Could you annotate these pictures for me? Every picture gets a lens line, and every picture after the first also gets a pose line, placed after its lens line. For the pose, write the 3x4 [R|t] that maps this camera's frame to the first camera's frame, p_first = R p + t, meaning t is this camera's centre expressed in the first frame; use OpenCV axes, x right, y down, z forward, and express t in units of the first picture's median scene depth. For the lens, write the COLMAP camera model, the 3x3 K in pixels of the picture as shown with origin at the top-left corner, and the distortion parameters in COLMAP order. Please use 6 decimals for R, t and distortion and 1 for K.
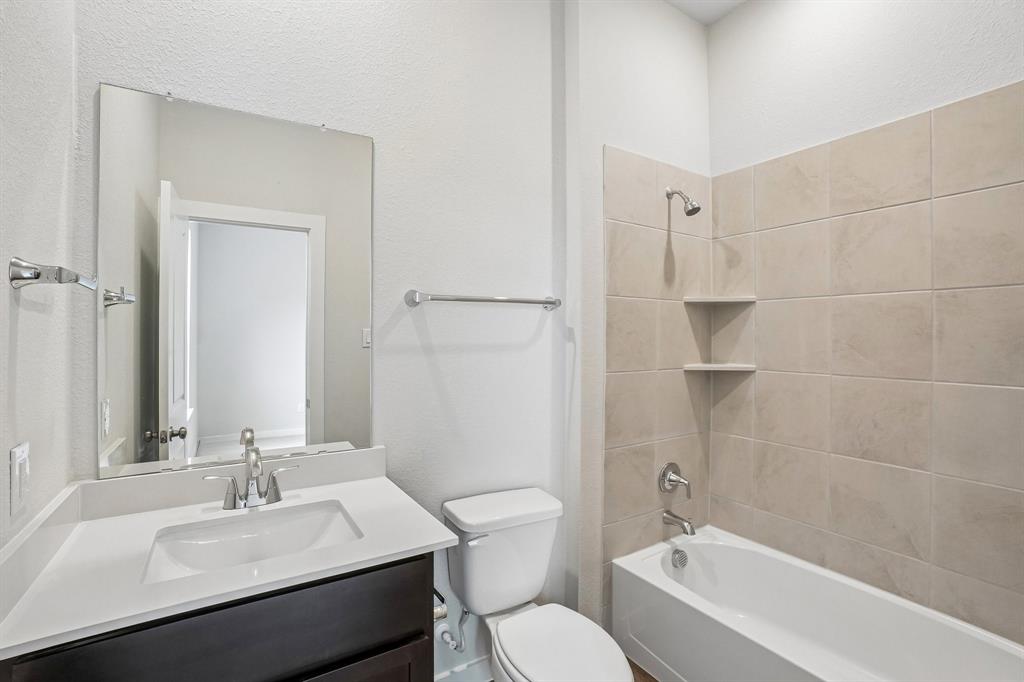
lens RADIAL K [[452.8, 0, 511.1], [0, 452.8, 338.4], [0, 0, 1]] dist [-0.009659, 0.001879]
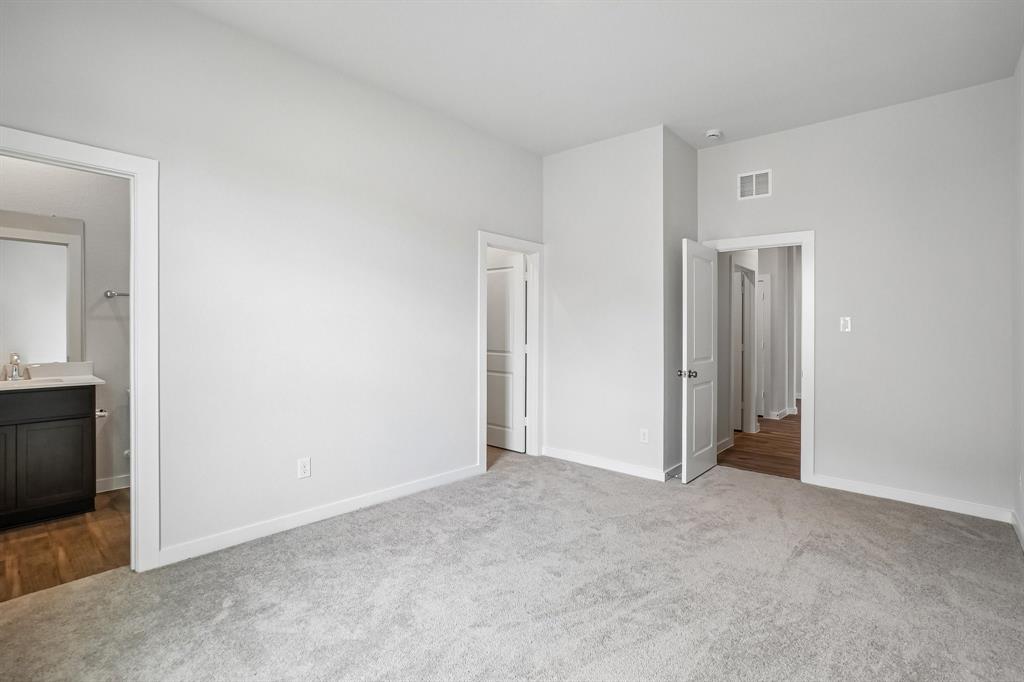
lens RADIAL K [[452.8, 0, 514.3], [0, 452.8, 337.0], [0, 0, 1]] dist [-0.009659, 0.001879]
pose [[0.953085, 0.001652, 0.302697, 1.042133], [-0.004469, 0.999953, 0.008616, 0.091222], [-0.302669, -0.009564, 0.953048, -1.756745]]
